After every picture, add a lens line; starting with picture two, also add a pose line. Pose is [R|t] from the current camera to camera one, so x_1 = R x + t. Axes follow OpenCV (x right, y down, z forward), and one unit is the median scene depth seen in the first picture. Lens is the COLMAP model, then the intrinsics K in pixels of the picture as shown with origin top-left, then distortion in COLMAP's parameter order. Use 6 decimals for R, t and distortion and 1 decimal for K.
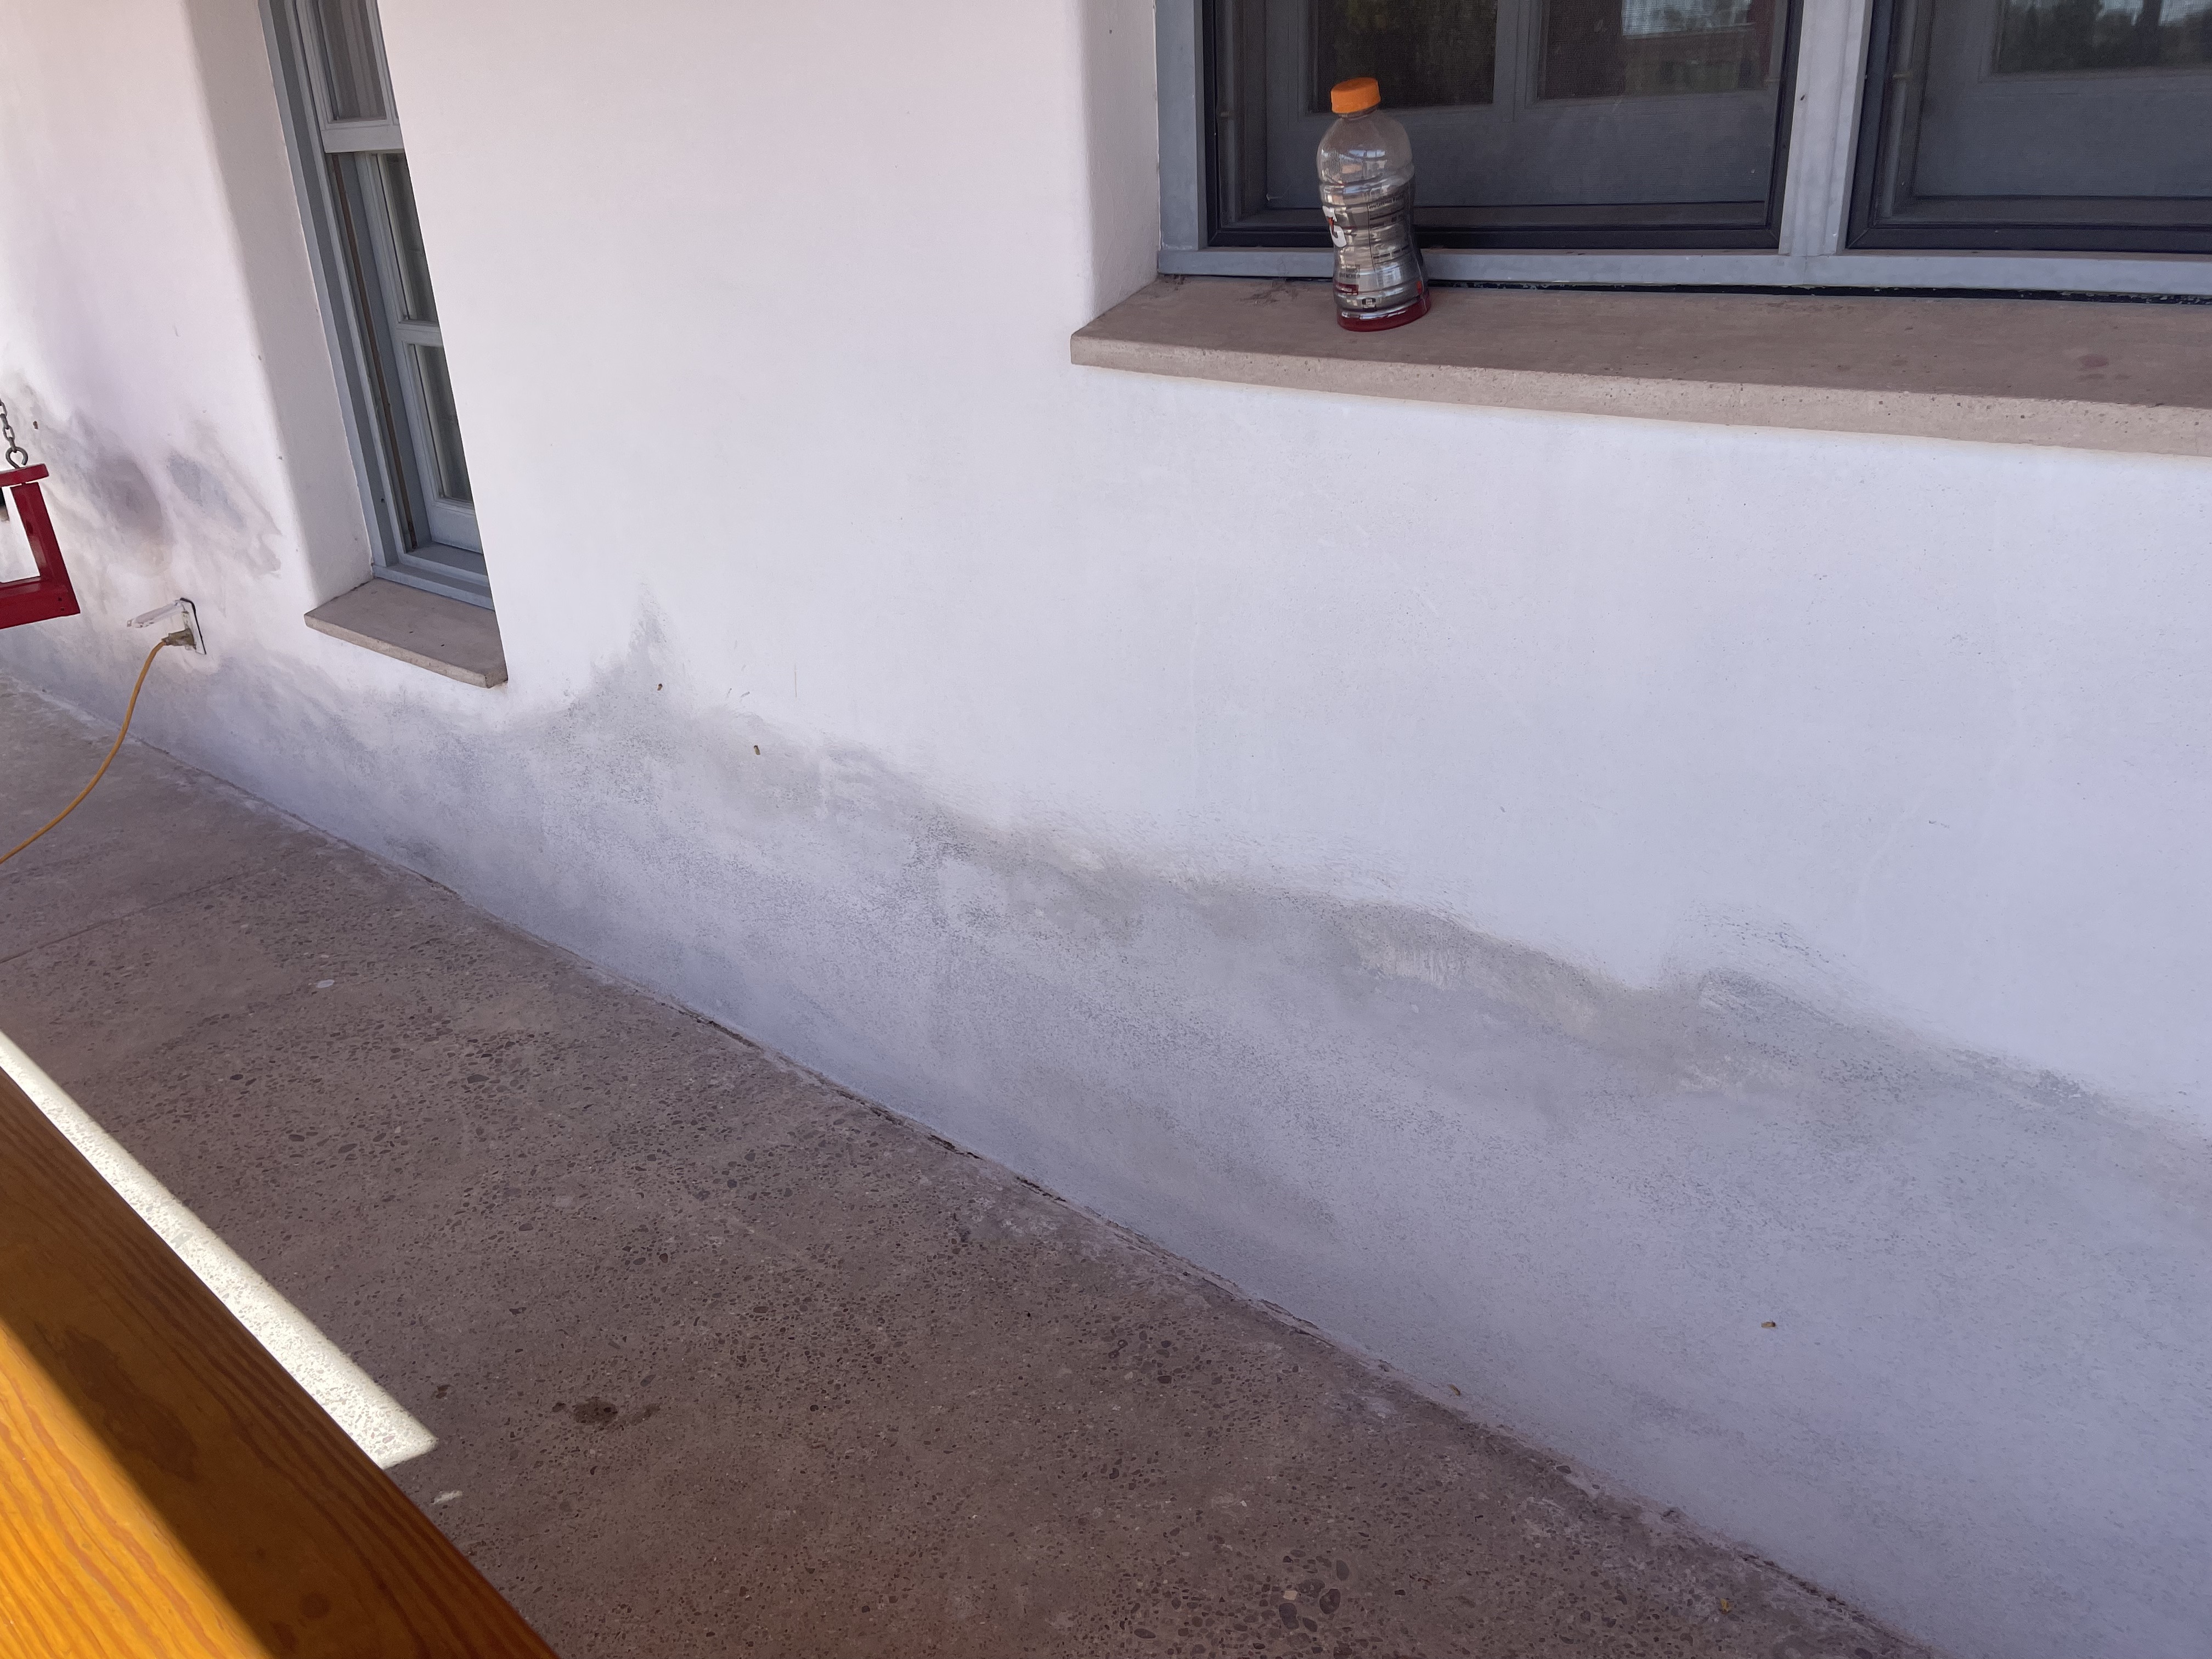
lens RADIAL K [[1673.2, 0, 1106.0], [0, 1673.2, 829.5], [0, 0, 1]] dist [0.107228, -0.135283]
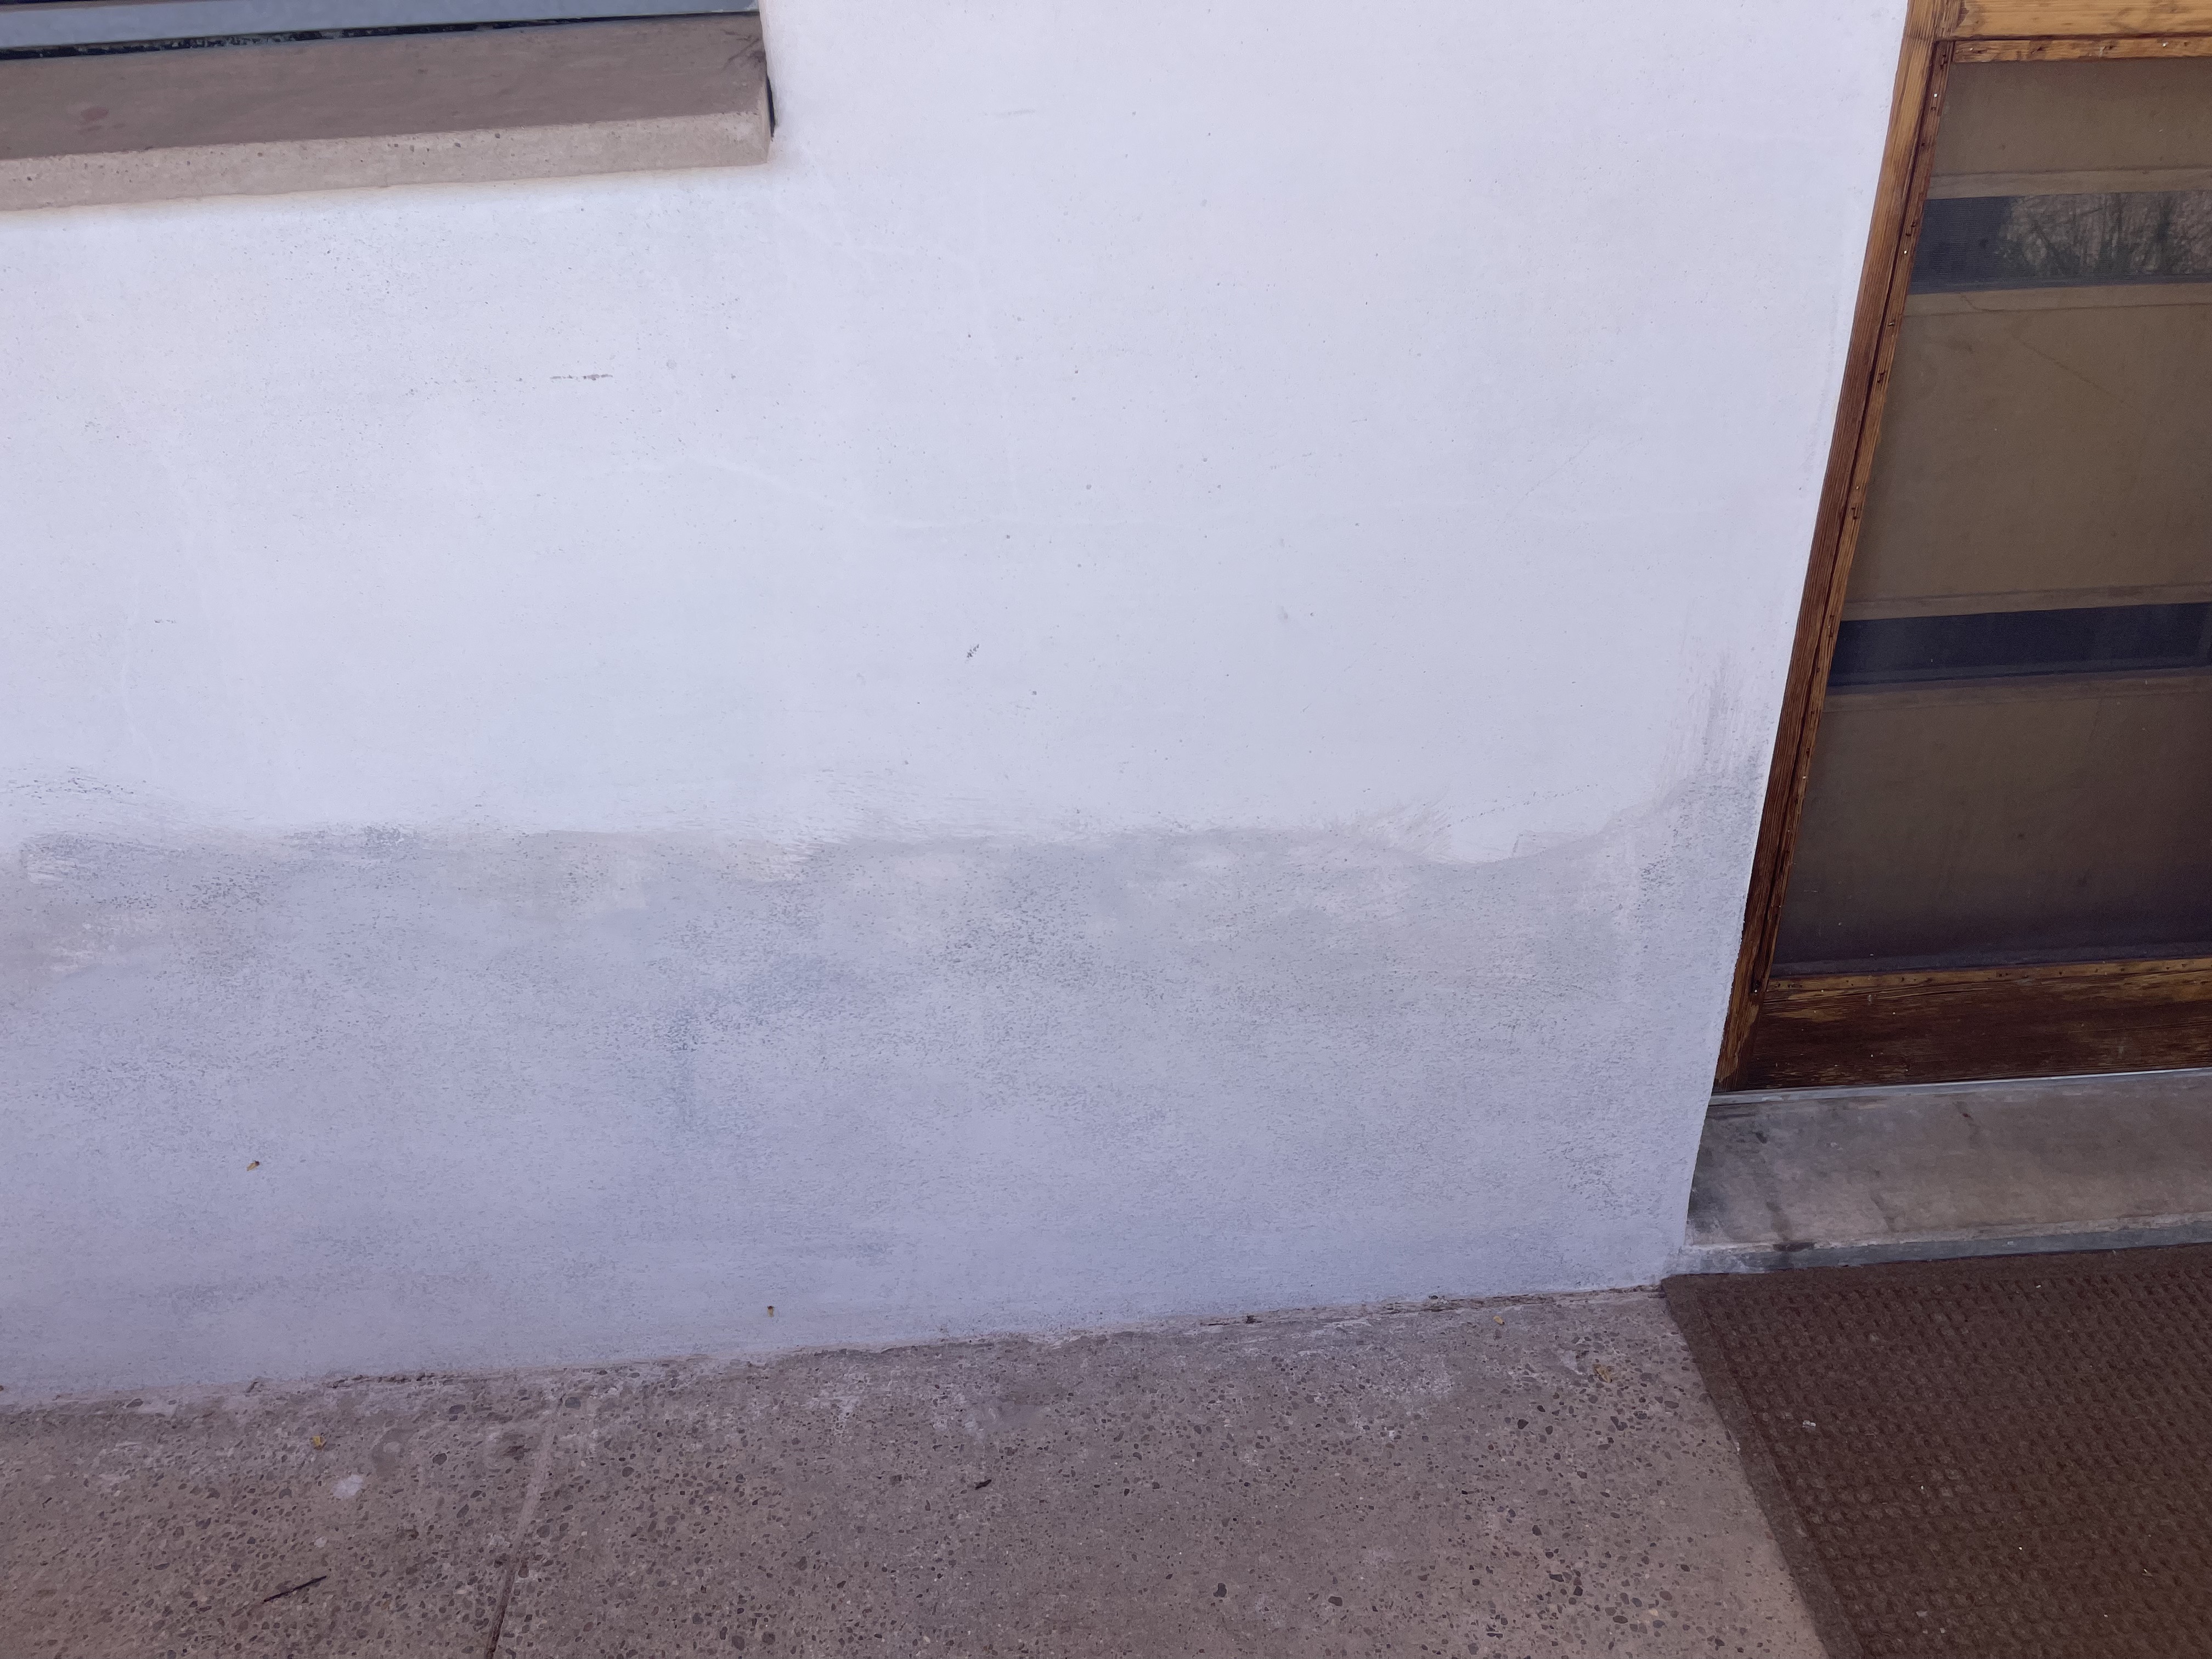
lens RADIAL K [[1681.8, 0, 1104.9], [0, 1681.8, 842.9], [0, 0, 1]] dist [0.074178, -0.106613]
pose [[0.707701, -0.335666, 0.621681, 0.189648], [0.275471, 0.941386, 0.194698, 0.061816], [-0.650596, 0.033467, 0.758686, -0.058055]]
